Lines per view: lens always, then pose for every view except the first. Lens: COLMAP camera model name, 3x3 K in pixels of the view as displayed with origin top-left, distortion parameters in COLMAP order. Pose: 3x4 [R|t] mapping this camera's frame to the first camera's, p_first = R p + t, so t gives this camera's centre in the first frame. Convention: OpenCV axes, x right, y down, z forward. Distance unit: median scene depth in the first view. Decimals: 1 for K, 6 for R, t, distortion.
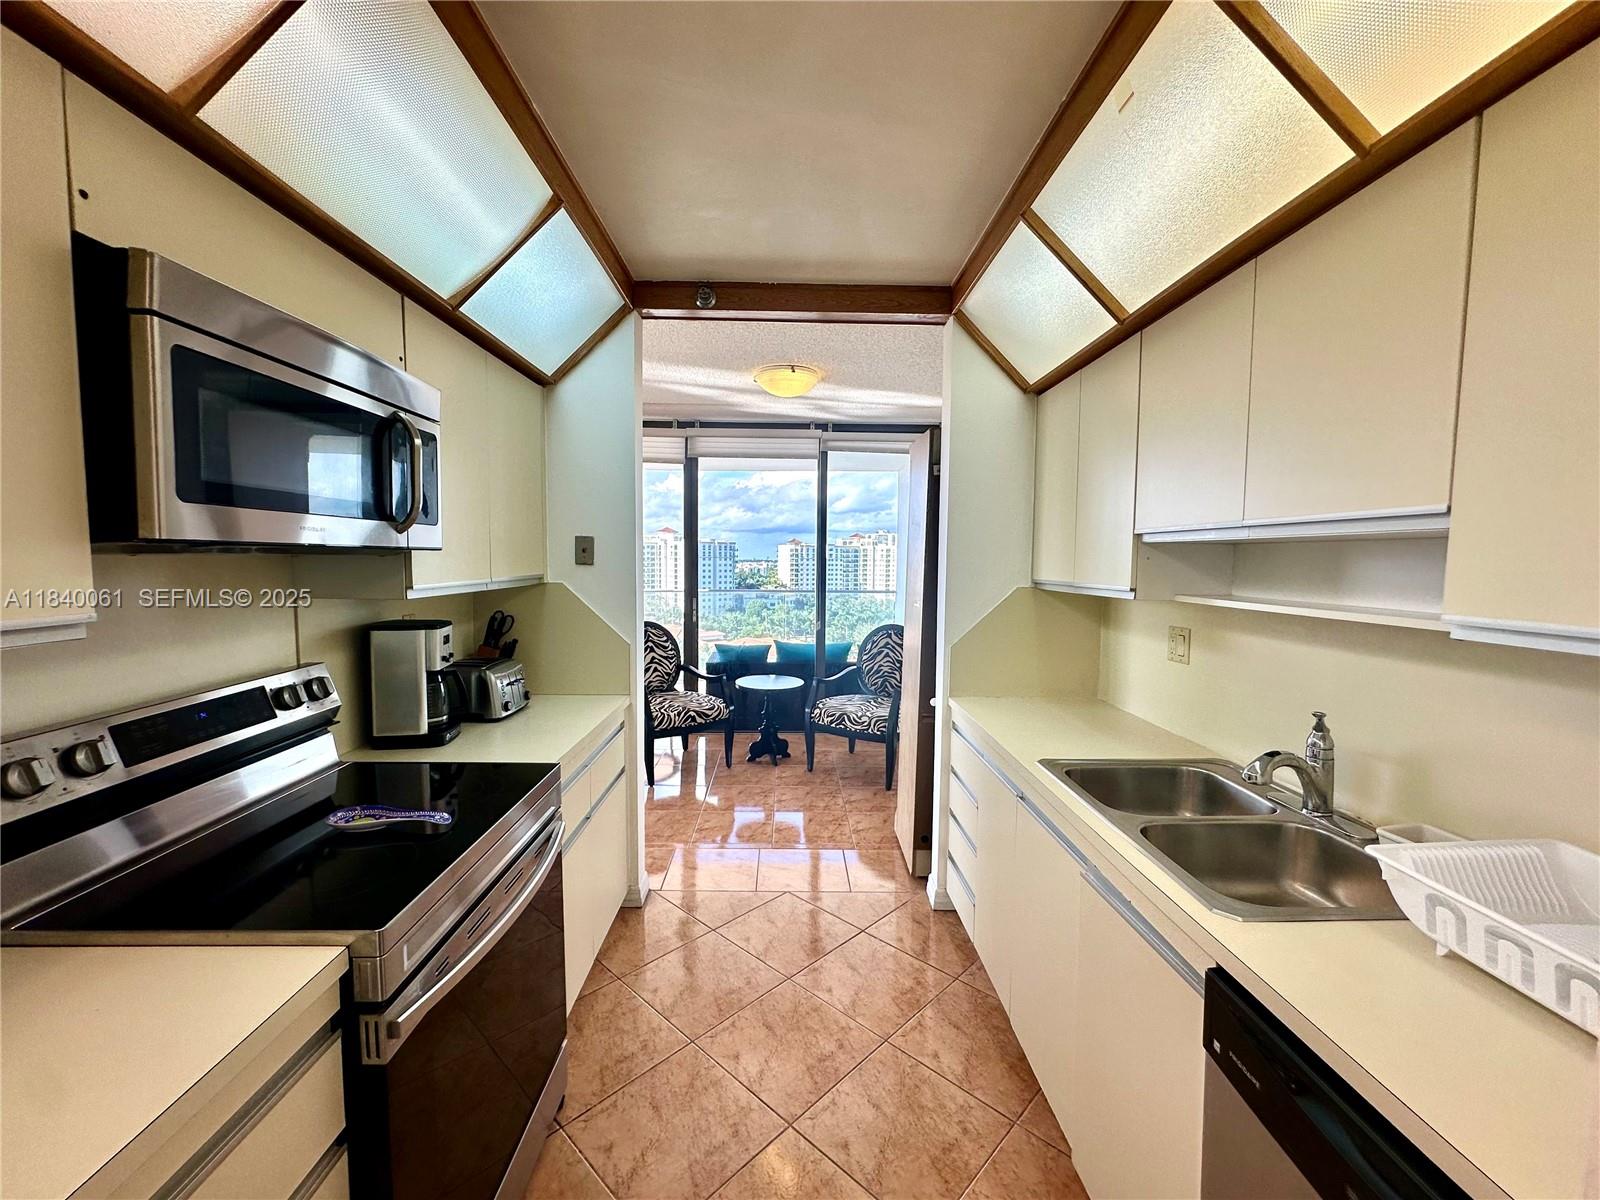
lens RADIAL K [[655.1, 0, 793.8], [0, 655.1, 604.1], [0, 0, 1]] dist [-0.007897, 0.000786]
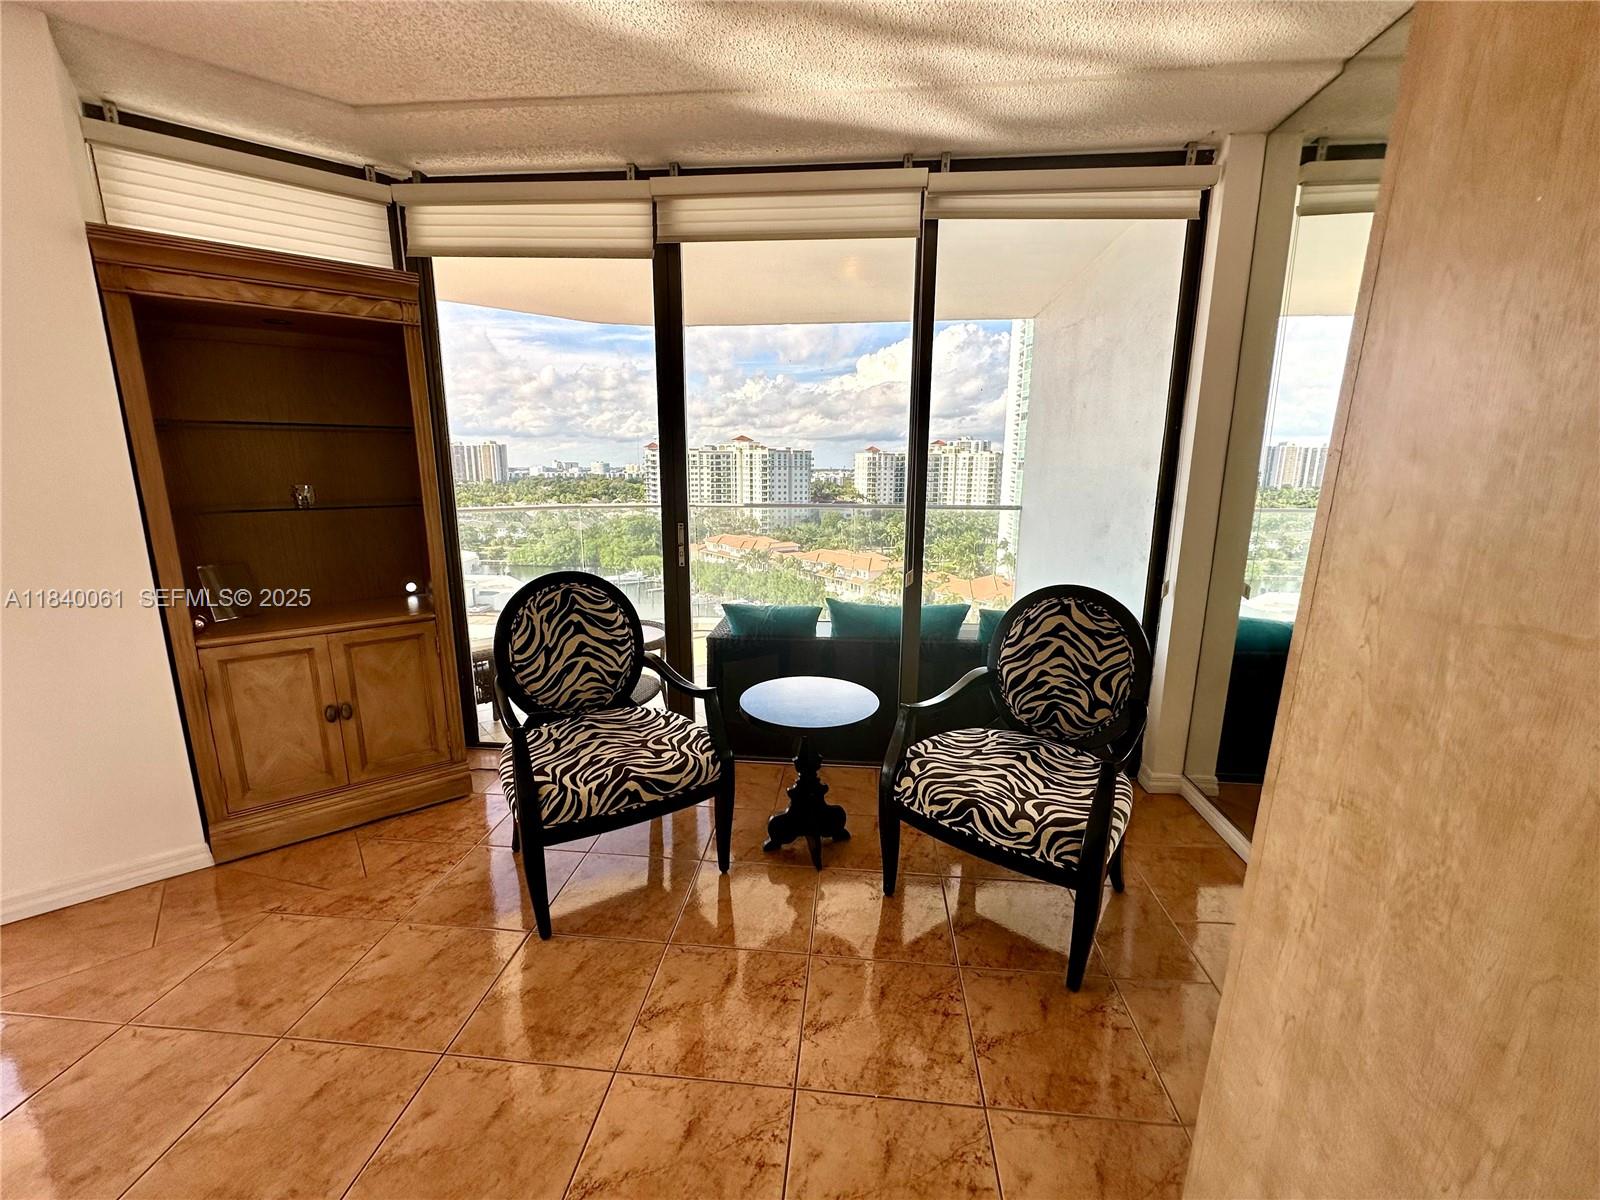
lens RADIAL K [[655.1, 0, 798.0], [0, 655.1, 609.3], [0, 0, 1]] dist [-0.007897, 0.000786]
pose [[0.994015, 0.019450, -0.107495, 0.006127], [-0.003879, 0.989685, 0.143210, -0.018126], [0.109172, -0.141936, 0.983837, 0.509346]]
